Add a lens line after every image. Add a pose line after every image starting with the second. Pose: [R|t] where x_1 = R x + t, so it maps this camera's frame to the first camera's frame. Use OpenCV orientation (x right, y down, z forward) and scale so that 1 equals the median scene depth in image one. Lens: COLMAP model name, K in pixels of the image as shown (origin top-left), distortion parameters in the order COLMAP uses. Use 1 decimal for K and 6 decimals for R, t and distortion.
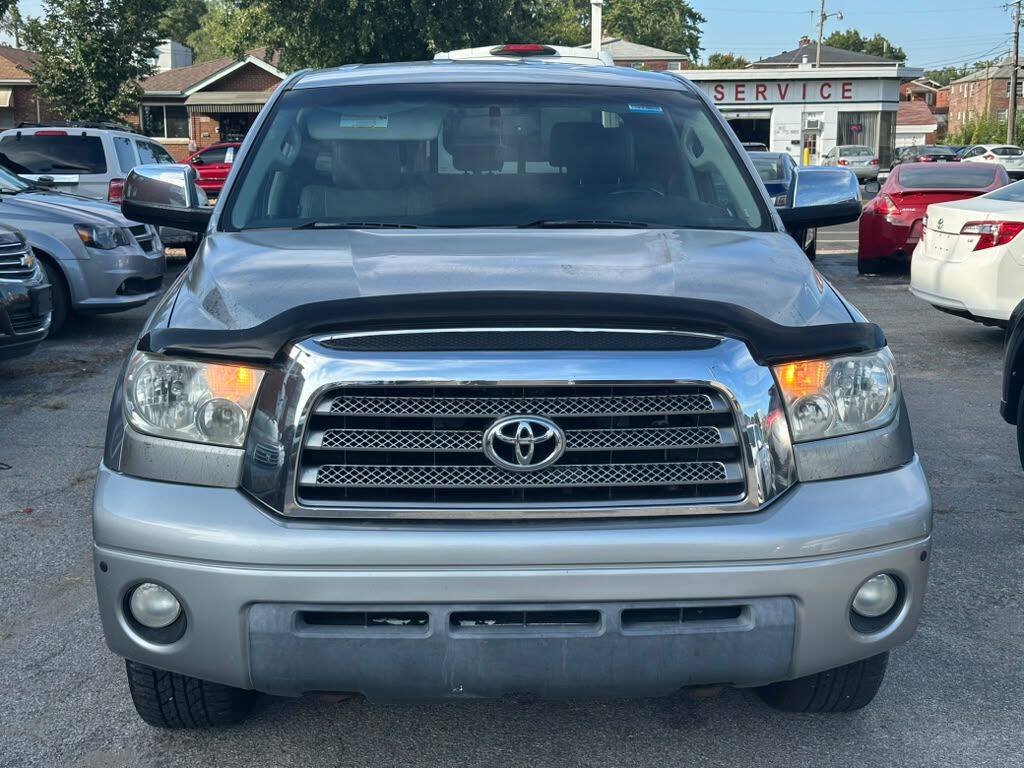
lens RADIAL K [[1480.1, 0, 512.7], [0, 1480.1, 376.7], [0, 0, 1]] dist [0.127403, 0.000000]
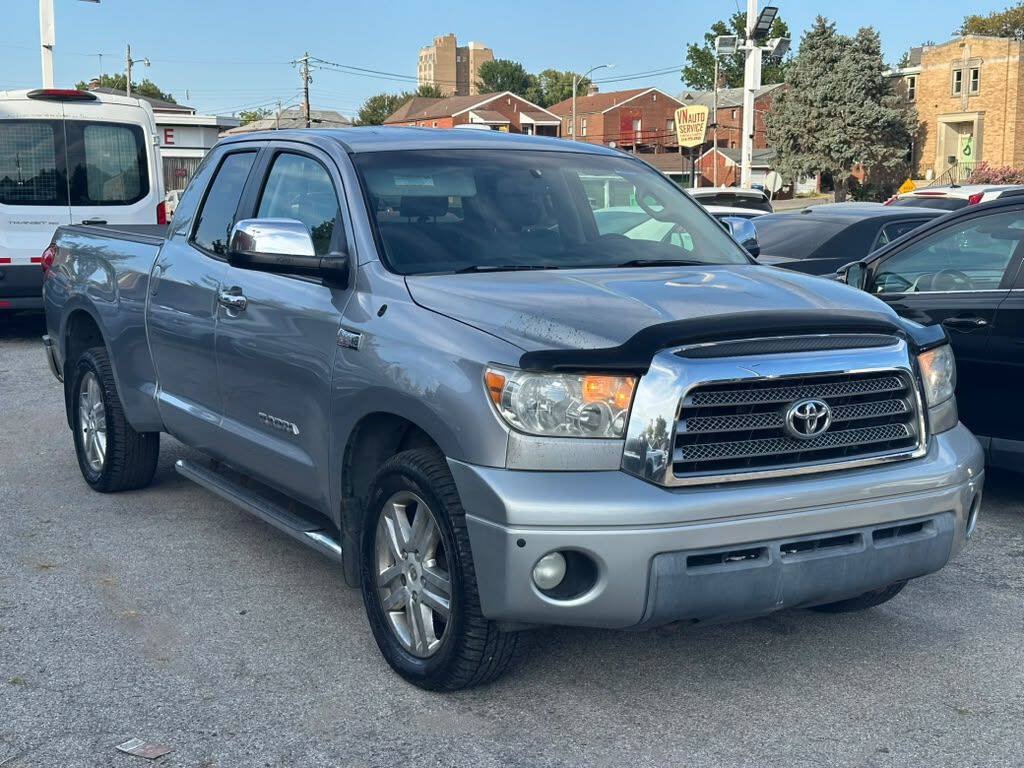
lens RADIAL K [[1480.1, 0, 508.7], [0, 1480.1, 388.9], [0, 0, 1]] dist [0.127403, 0.000000]
pose [[0.879430, -0.061363, 0.472057, -0.887585], [0.070671, 0.997498, -0.001991, 0.000281], [-0.470753, 0.035112, 0.881566, -0.093684]]
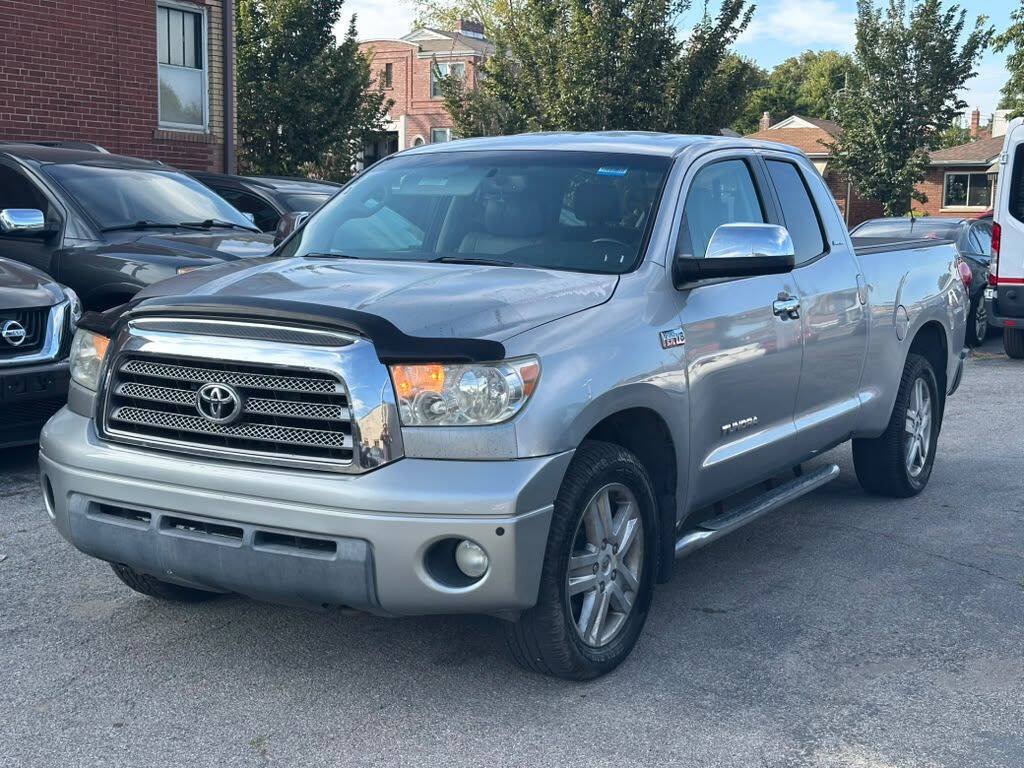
lens RADIAL K [[1480.1, 0, 510.8], [0, 1480.1, 382.0], [0, 0, 1]] dist [0.127403, 0.000000]
pose [[0.825219, 0.082571, -0.558745, 1.011547], [-0.106200, 0.994295, -0.009913, 0.009591], [0.554739, 0.067520, 0.829280, -0.011576]]
